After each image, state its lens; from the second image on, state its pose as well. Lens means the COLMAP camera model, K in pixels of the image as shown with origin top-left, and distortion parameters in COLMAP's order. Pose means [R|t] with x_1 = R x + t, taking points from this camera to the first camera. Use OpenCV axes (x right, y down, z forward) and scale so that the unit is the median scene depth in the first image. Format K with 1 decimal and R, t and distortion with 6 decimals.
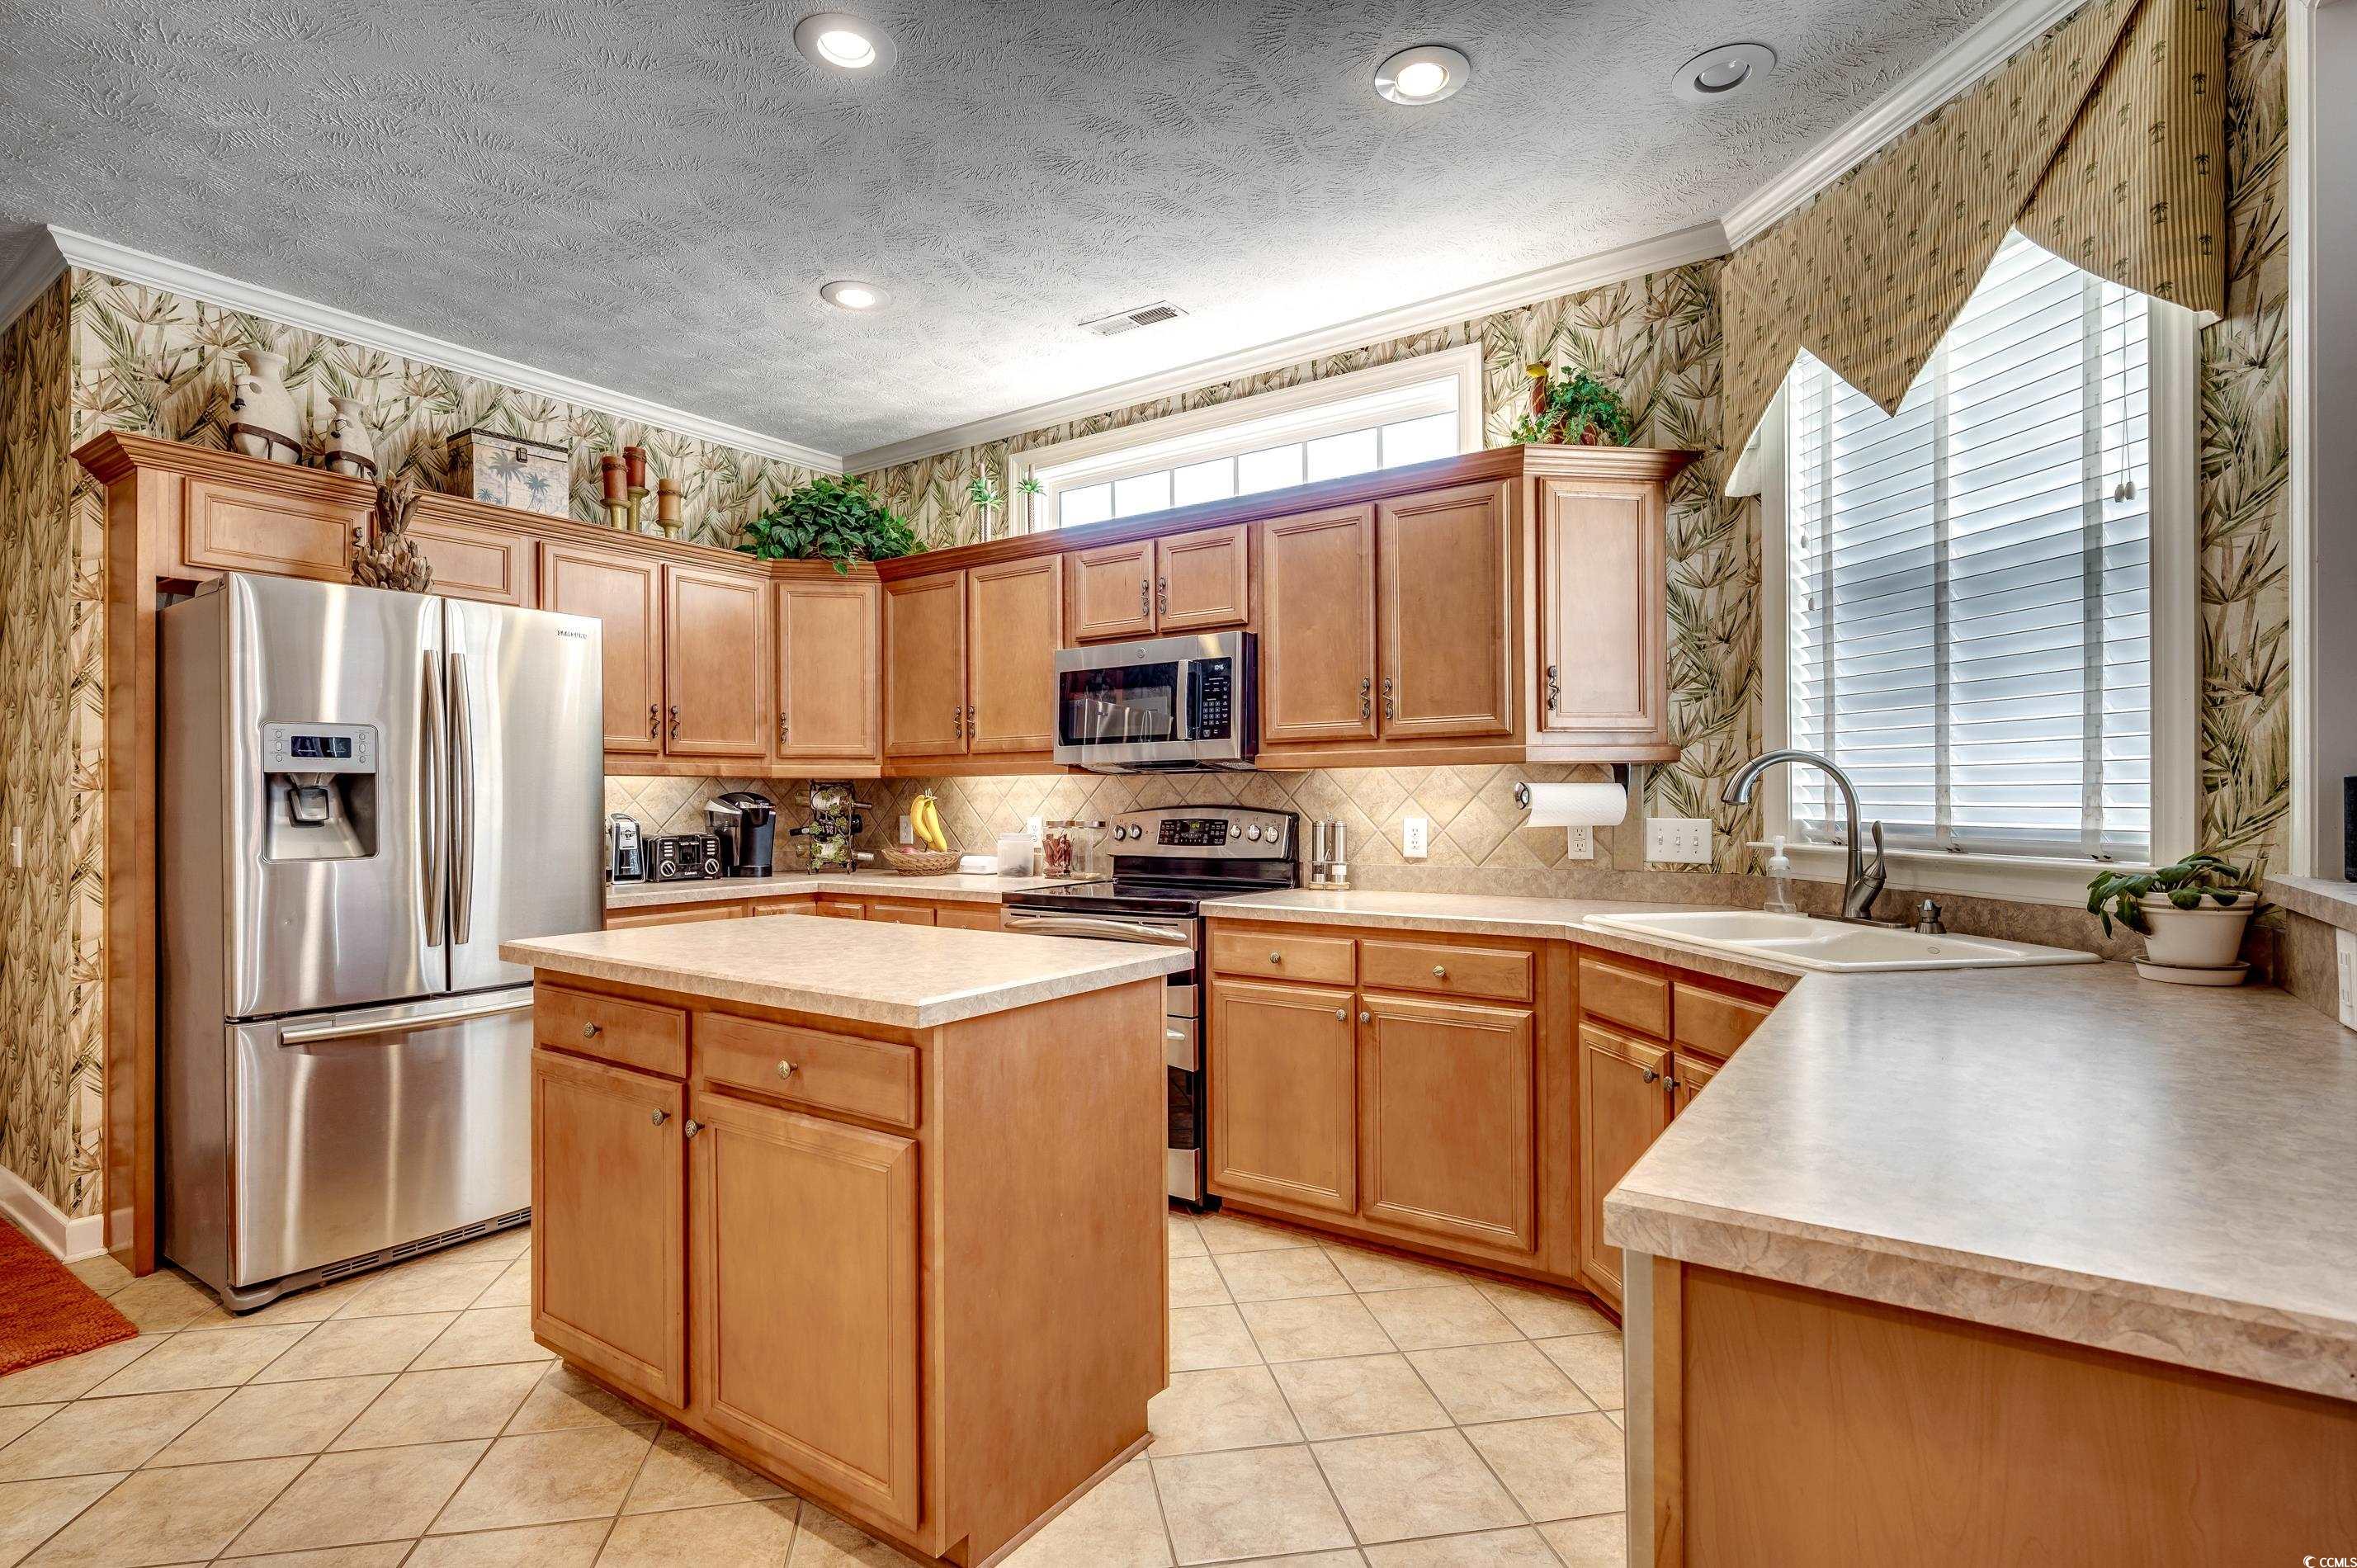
lens RADIAL K [[1141.0, 0, 1174.8], [0, 1141.0, 799.3], [0, 0, 1]] dist [-0.003353, -0.000395]
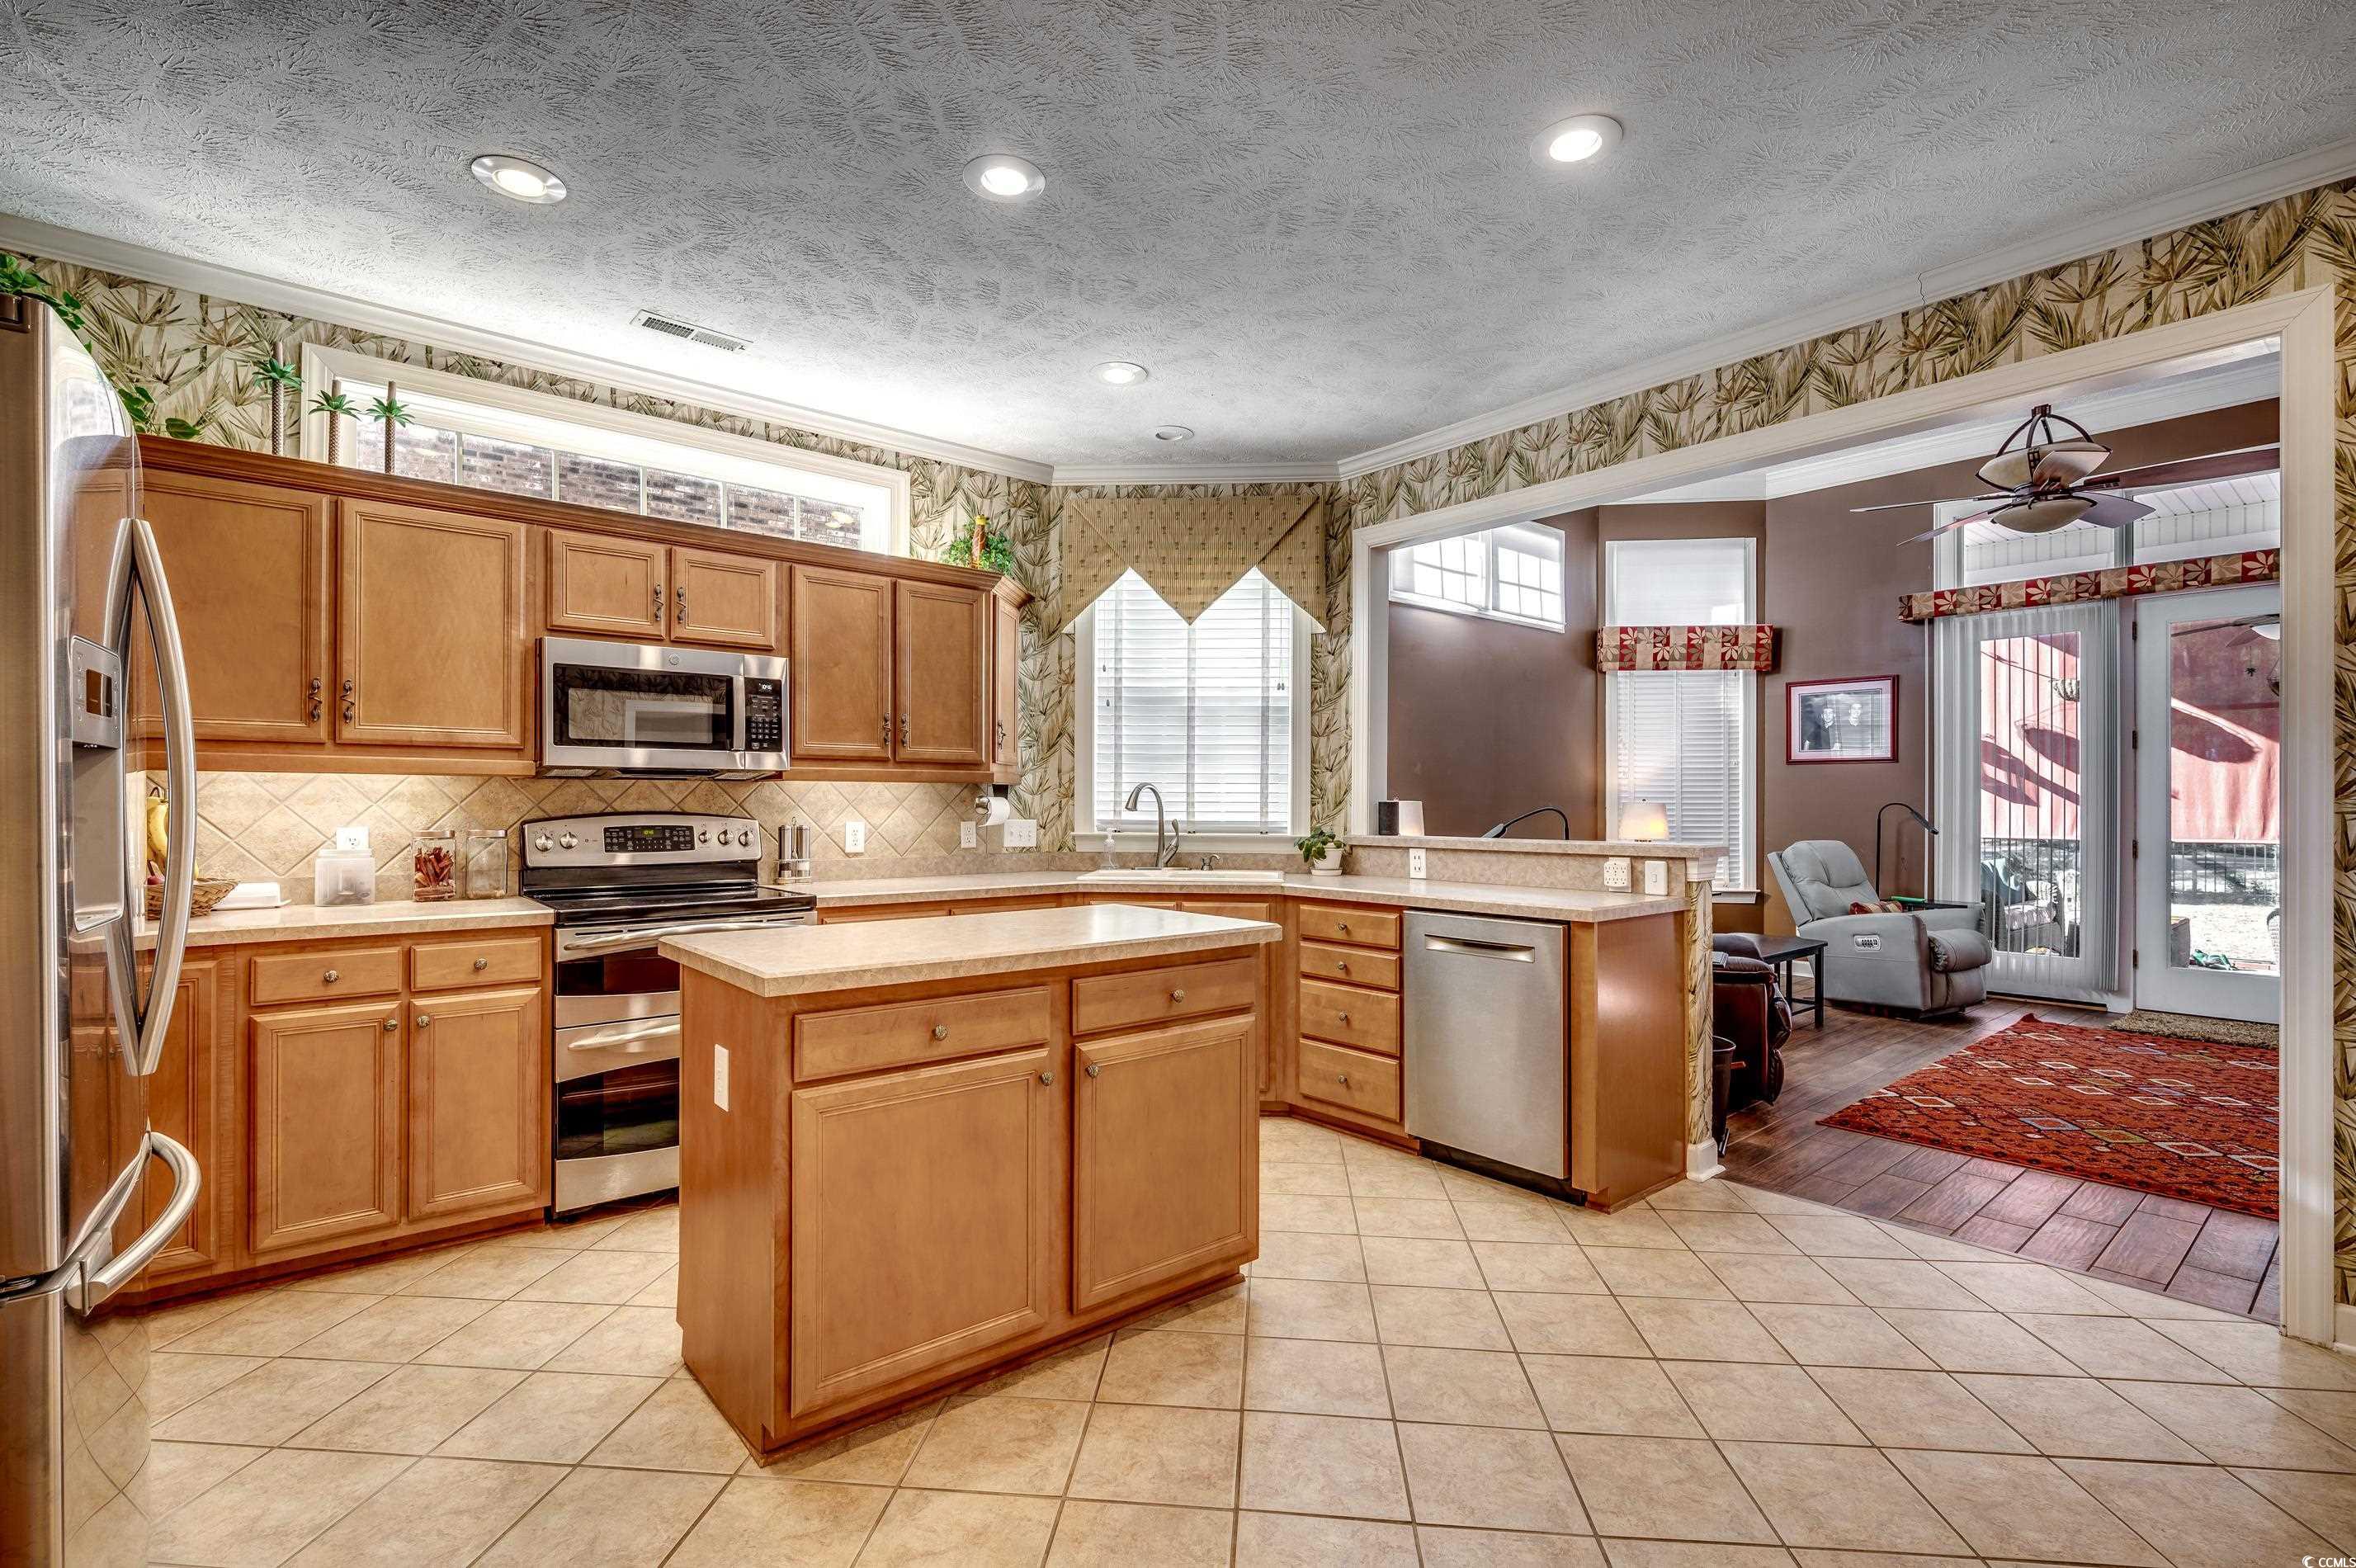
lens RADIAL K [[1073.3, 0, 1182.3], [0, 1073.3, 800.3], [0, 0, 1]] dist [-0.004114, -0.000524]
pose [[0.258500, 0.010086, 0.965959, -0.914924], [-0.003592, 0.999949, -0.009479, 0.002752], [-0.966004, -0.001020, 0.258523, 0.362343]]
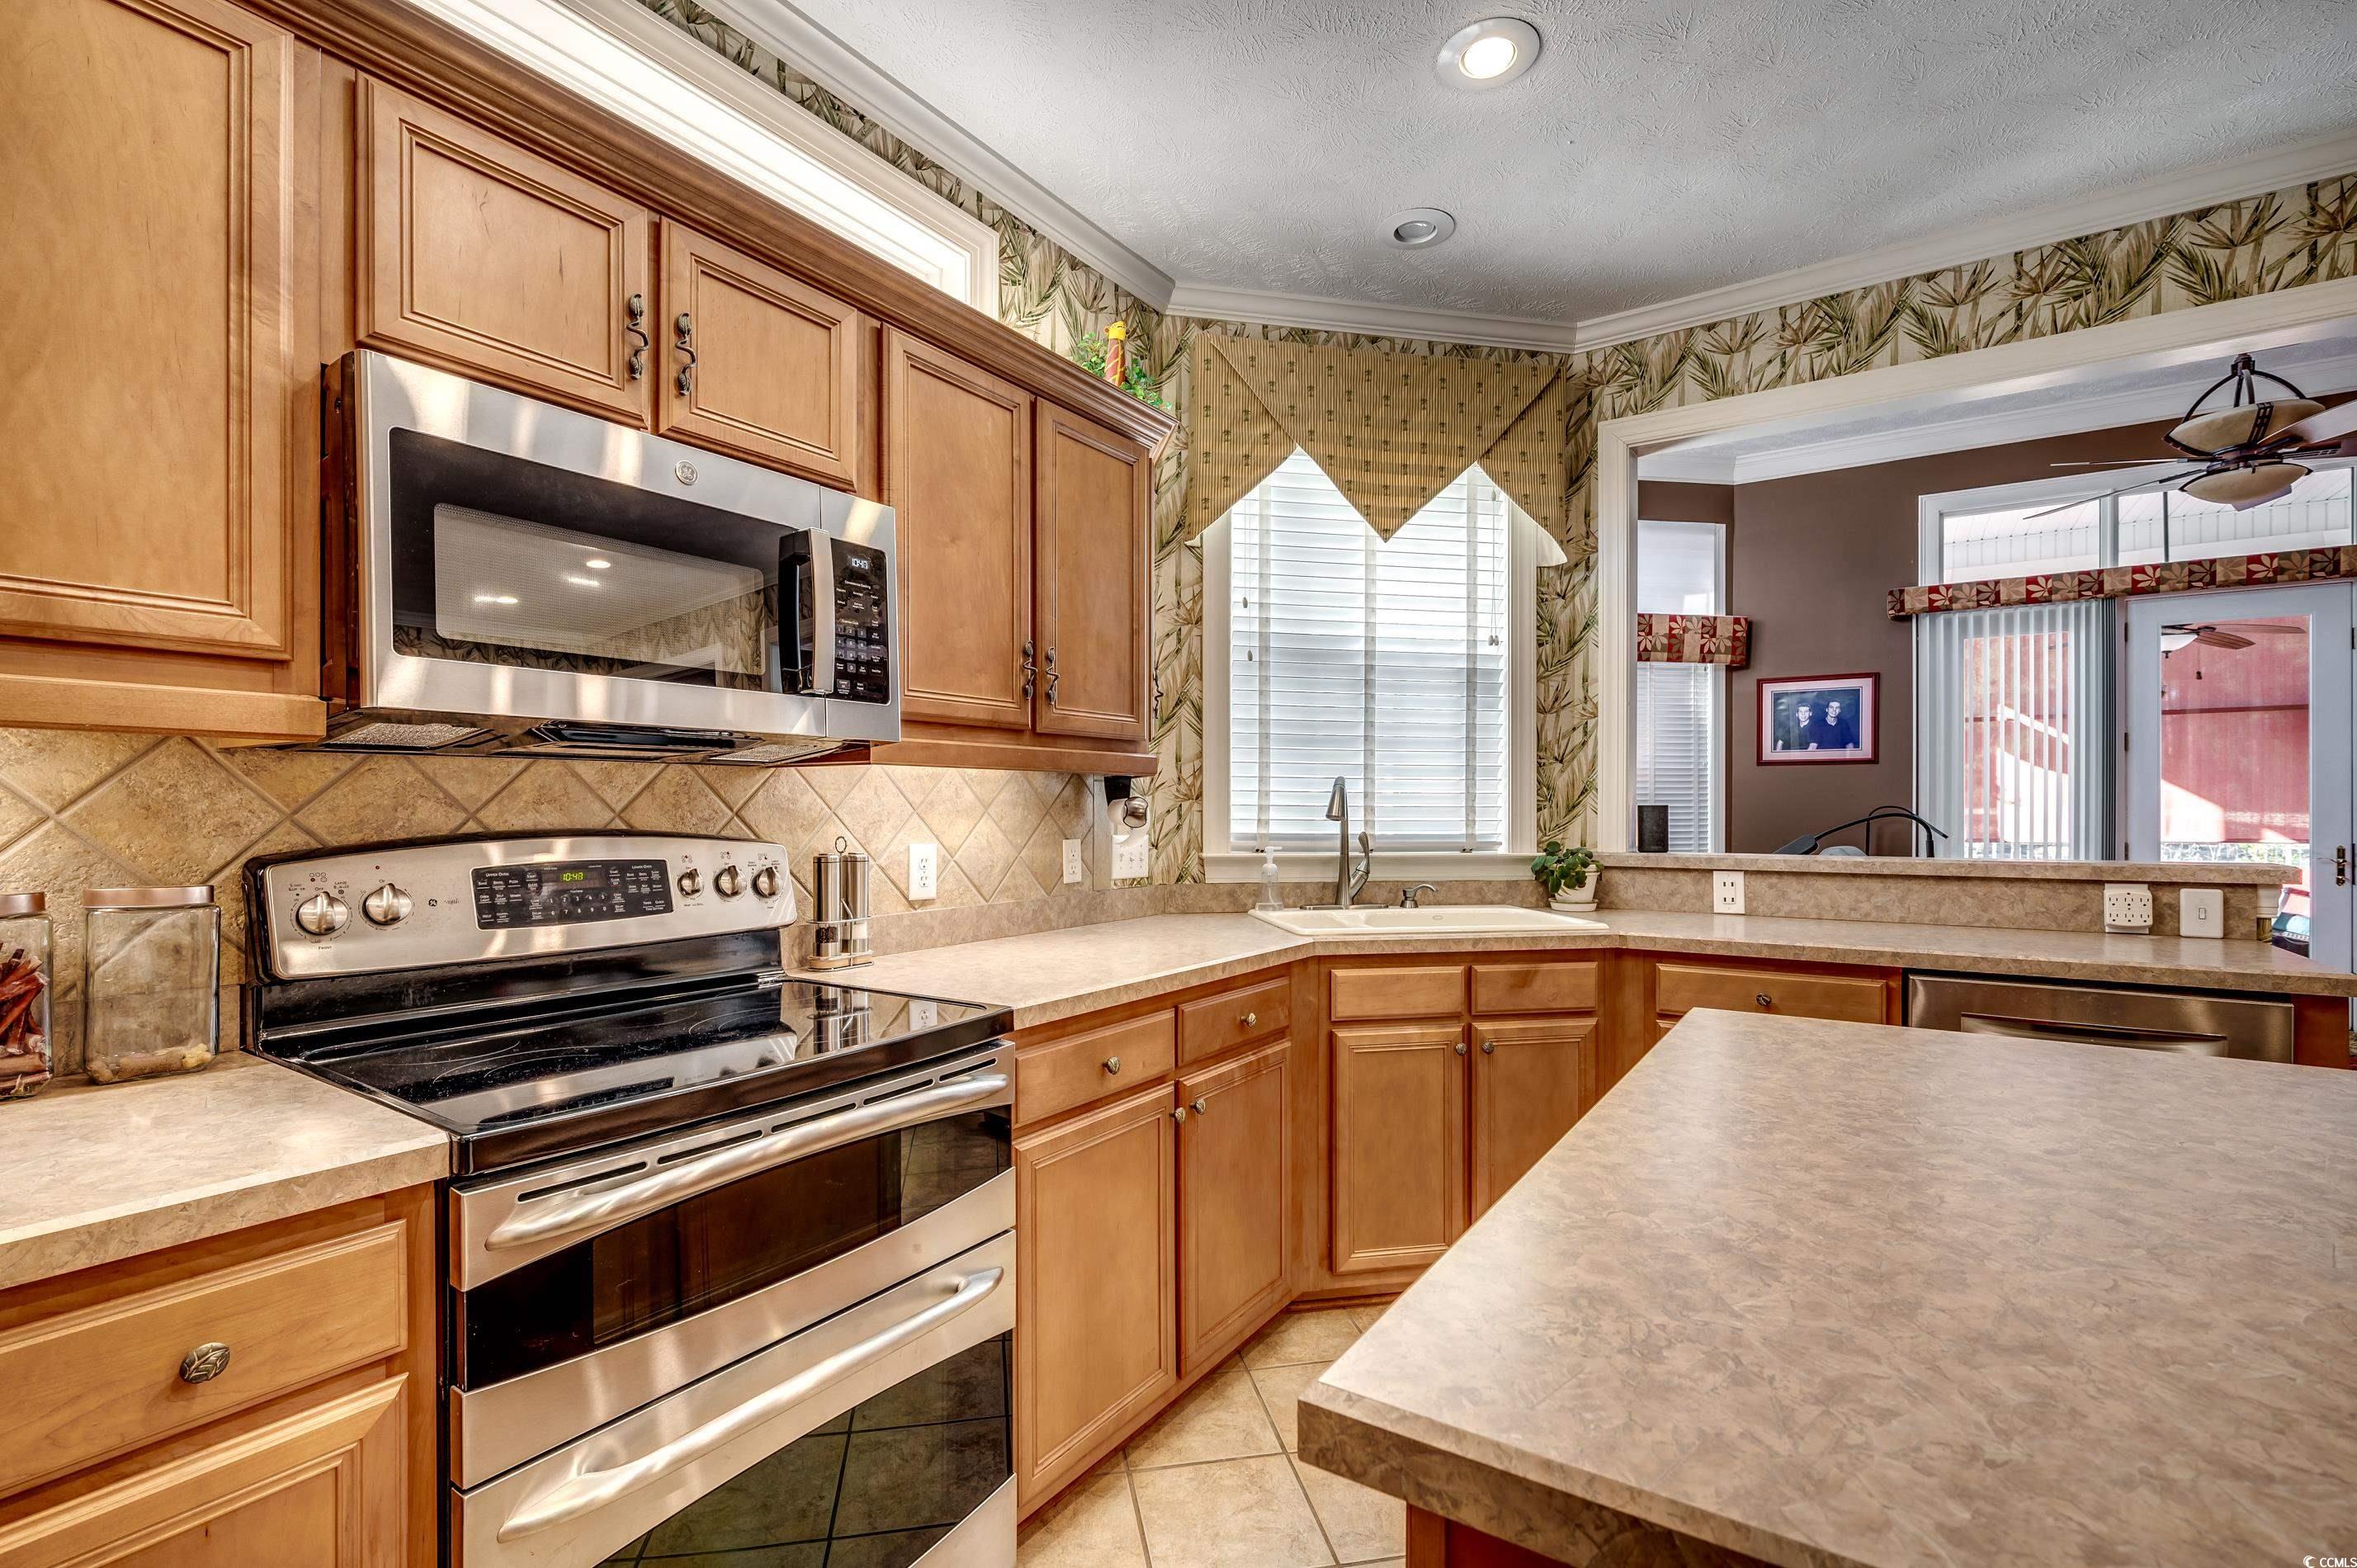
lens RADIAL K [[1053.8, 0, 1183.3], [0, 1053.8, 811.7], [0, 0, 1]] dist [-0.000352, -0.000830]
pose [[-0.017169, 0.003436, 0.999847, -0.472502], [0.000876, 0.999994, -0.003421, -0.000679], [-0.999852, 0.000817, -0.017171, 0.913811]]
